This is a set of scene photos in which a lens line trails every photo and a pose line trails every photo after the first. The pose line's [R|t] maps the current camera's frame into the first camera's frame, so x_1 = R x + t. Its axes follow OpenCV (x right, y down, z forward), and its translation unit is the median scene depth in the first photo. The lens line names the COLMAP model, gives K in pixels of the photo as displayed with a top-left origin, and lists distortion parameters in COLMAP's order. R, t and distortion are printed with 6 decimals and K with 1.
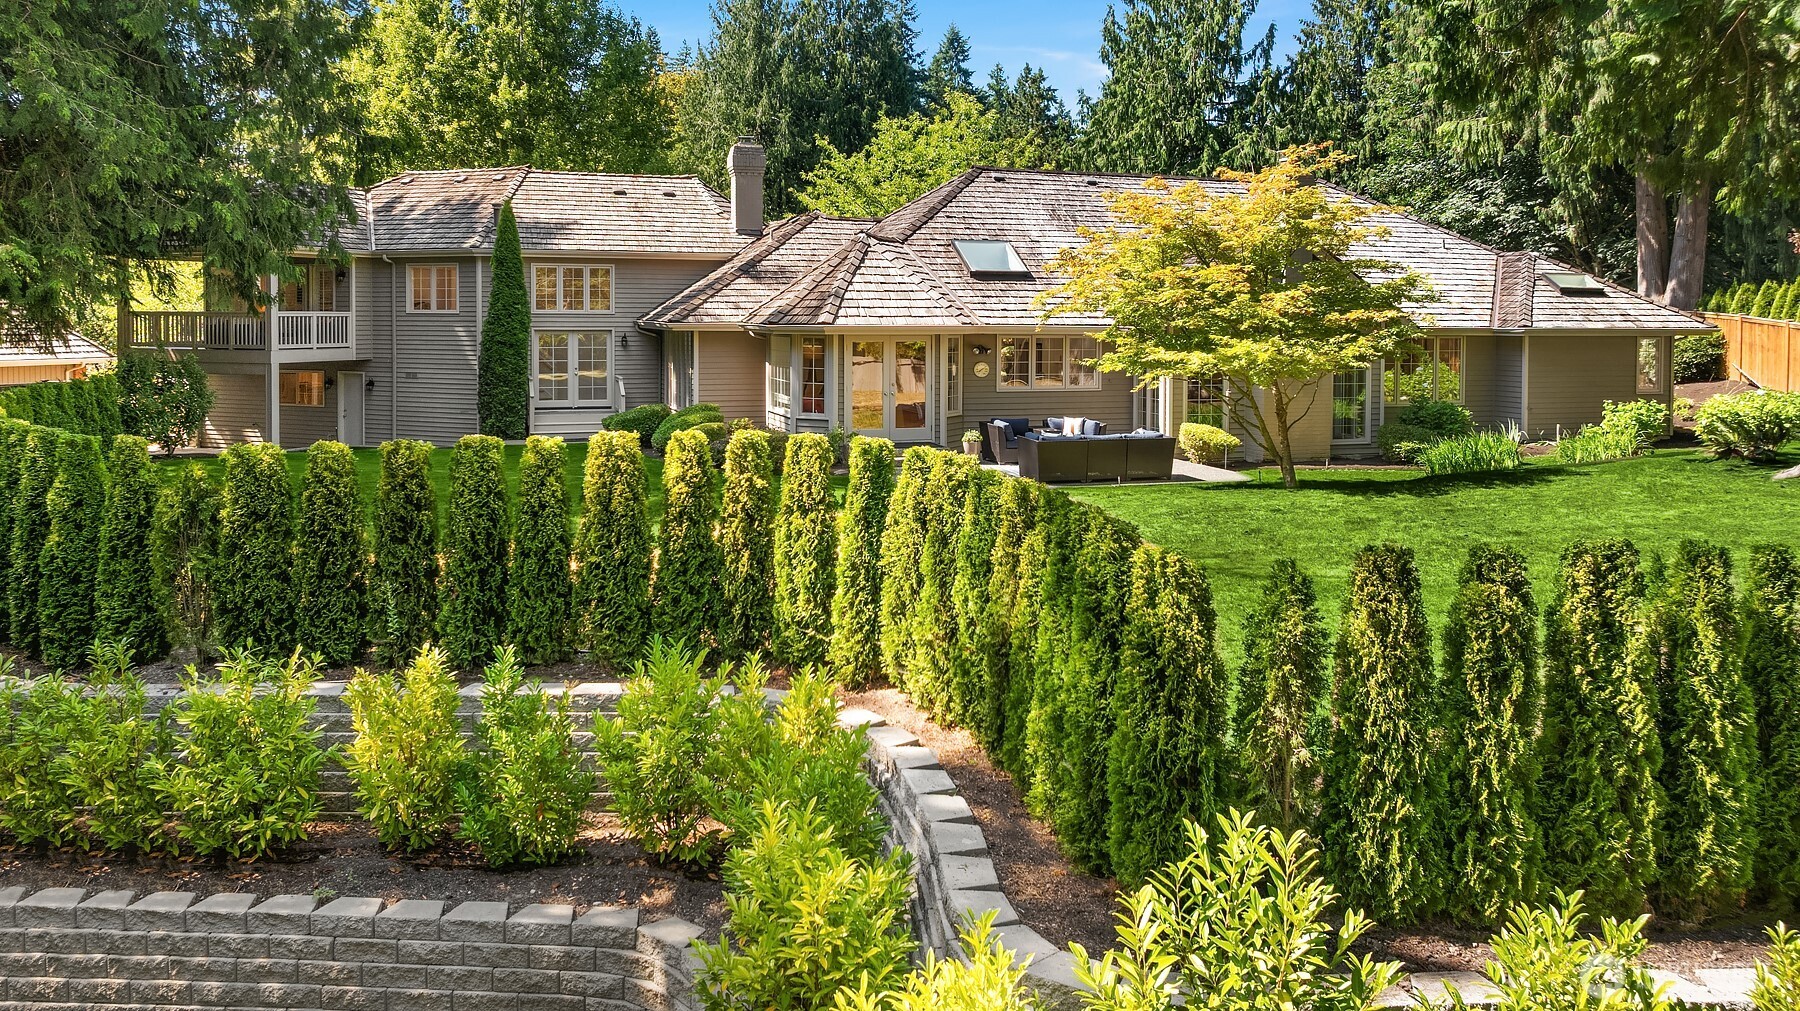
lens RADIAL K [[1267.7, 0, 895.2], [0, 1267.7, 401.4], [0, 0, 1]] dist [0.003779, 0.000382]
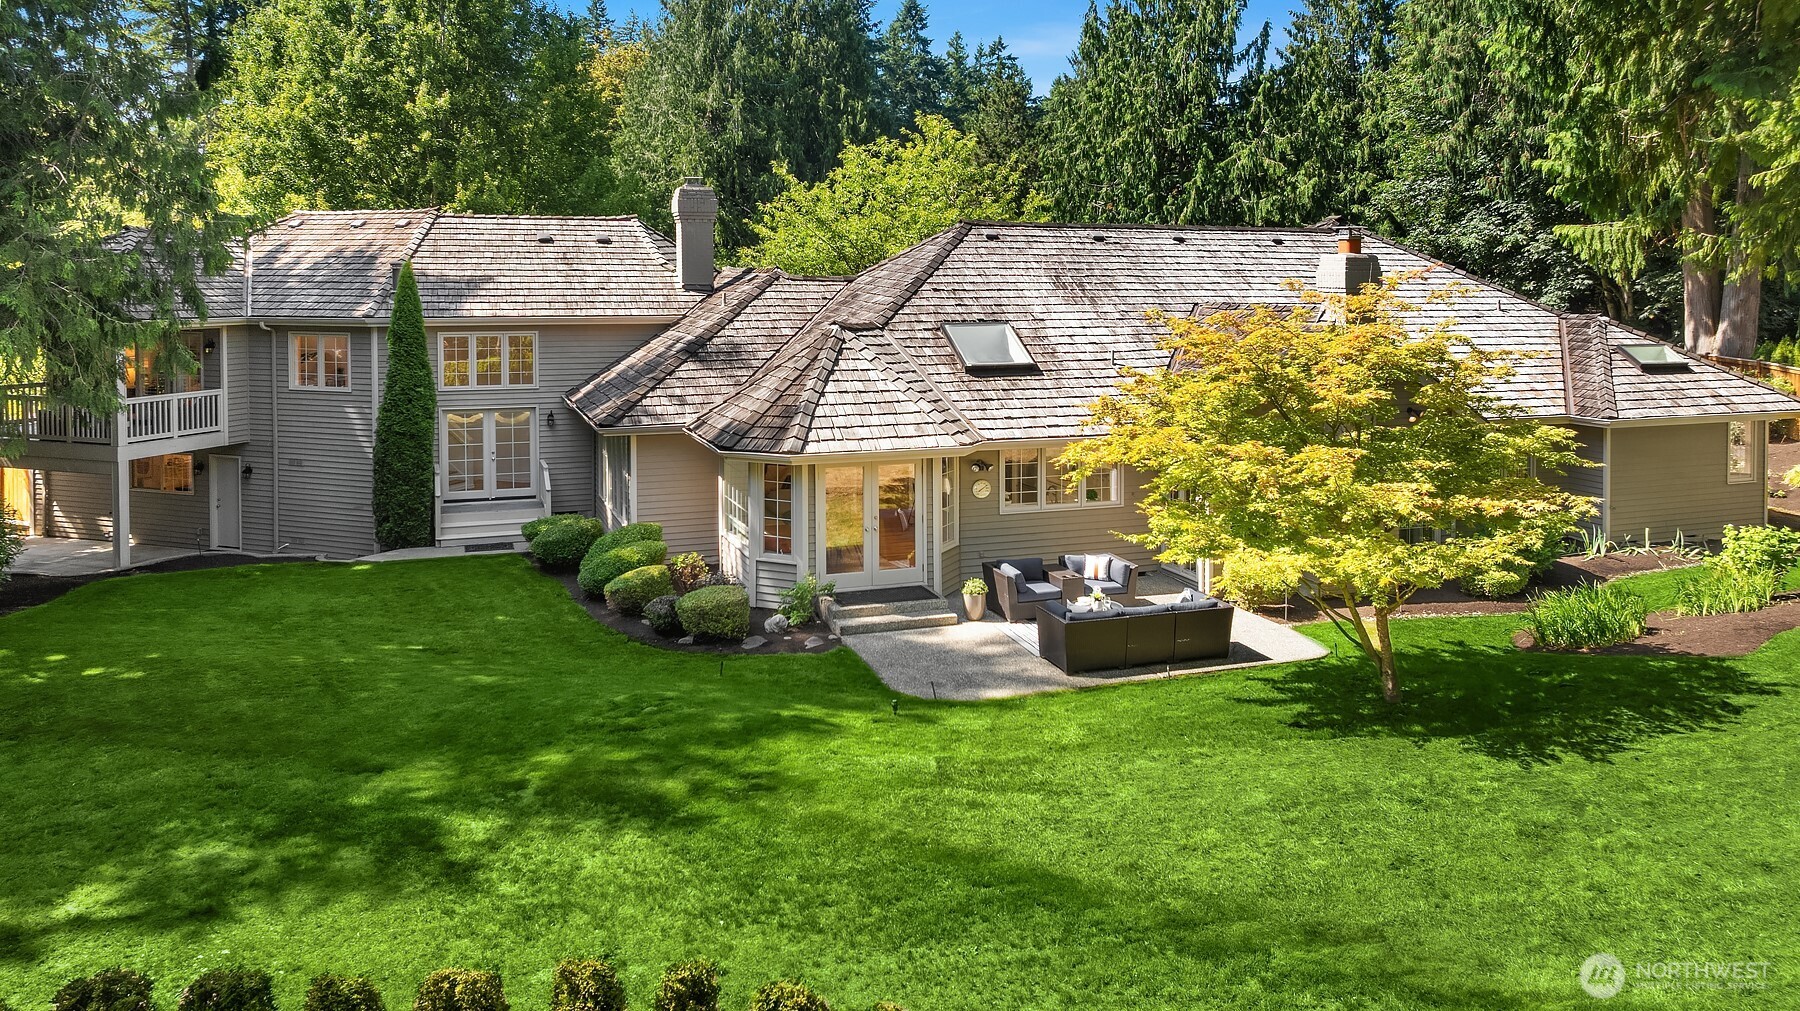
lens RADIAL K [[1272.3, 0, 906.4], [0, 1272.3, 322.7], [0, 0, 1]] dist [-0.004641, 0.000784]
pose [[0.998958, -0.008995, 0.044738, -0.013110], [0.009996, 0.999703, -0.022207, -0.090668], [-0.044525, 0.022631, 0.998752, 0.136582]]
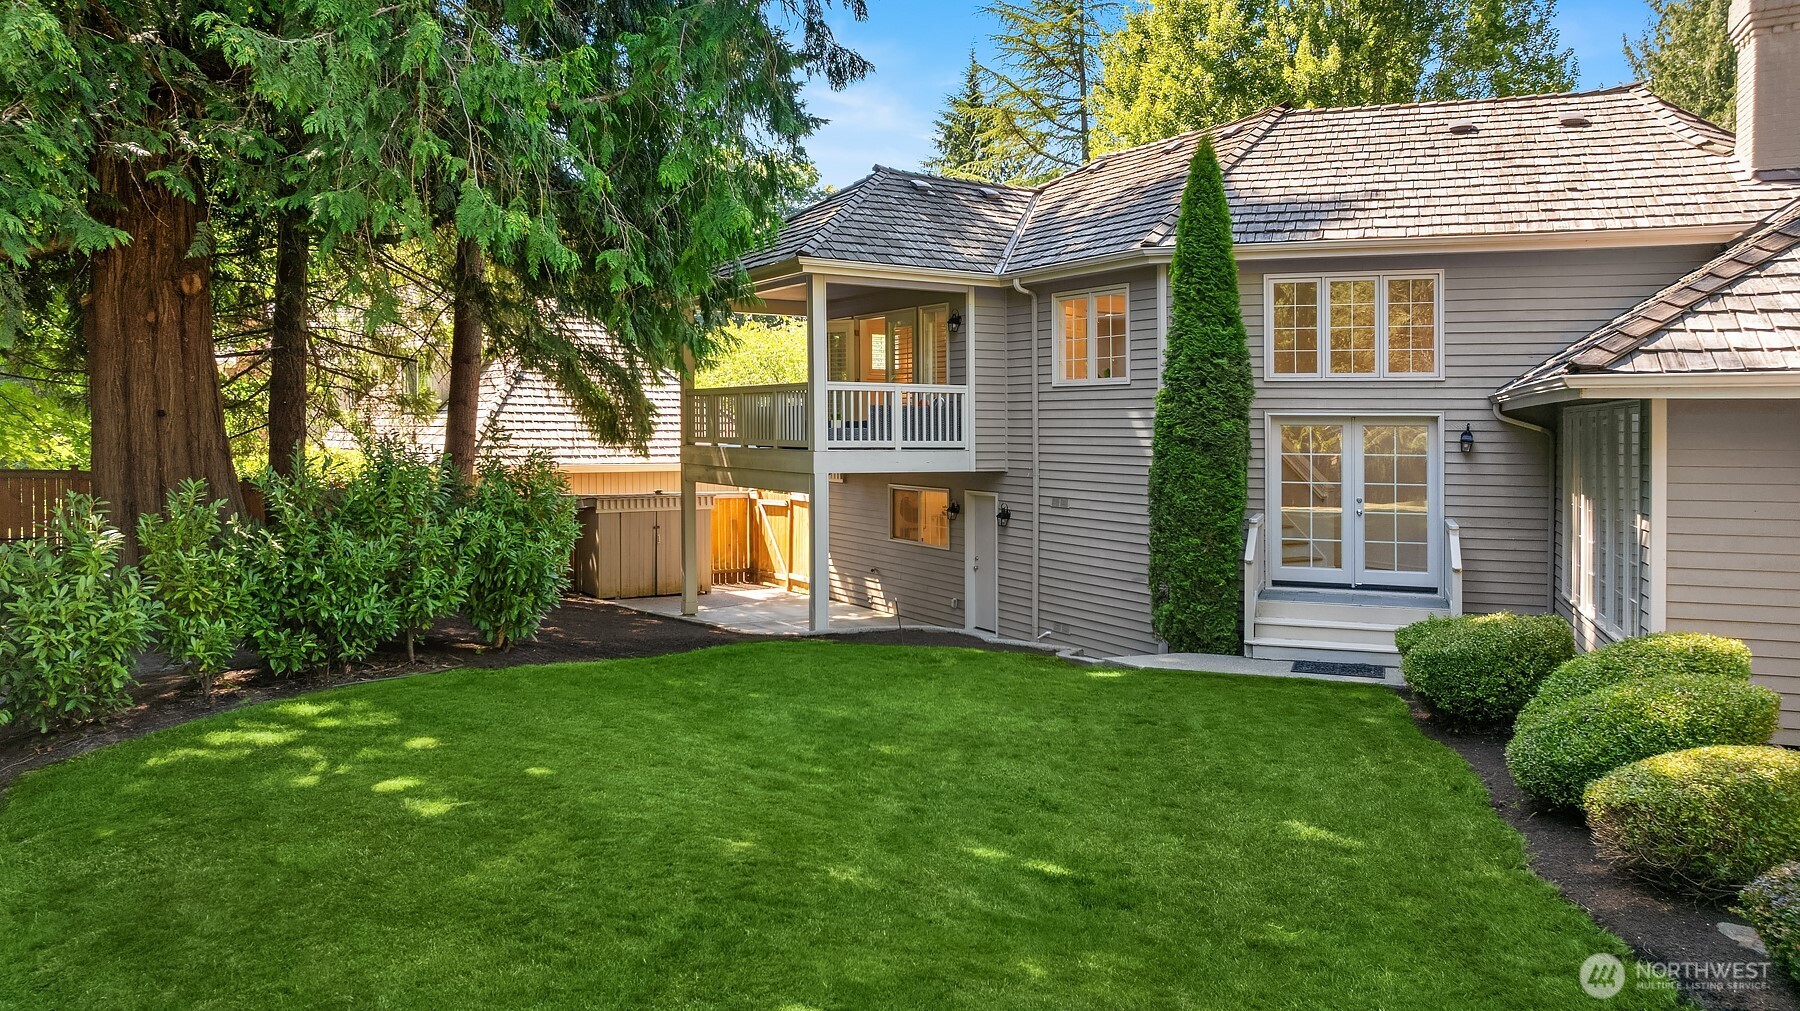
lens RADIAL K [[1287.8, 0, 1020.0], [0, 1287.8, 383.9], [0, 0, 1]] dist [-0.004270, 0.050110]
pose [[0.832339, -0.017744, -0.553982, -0.093076], [-0.041515, 0.994684, -0.094235, -0.018381], [0.552710, 0.101434, 0.827178, 0.536266]]
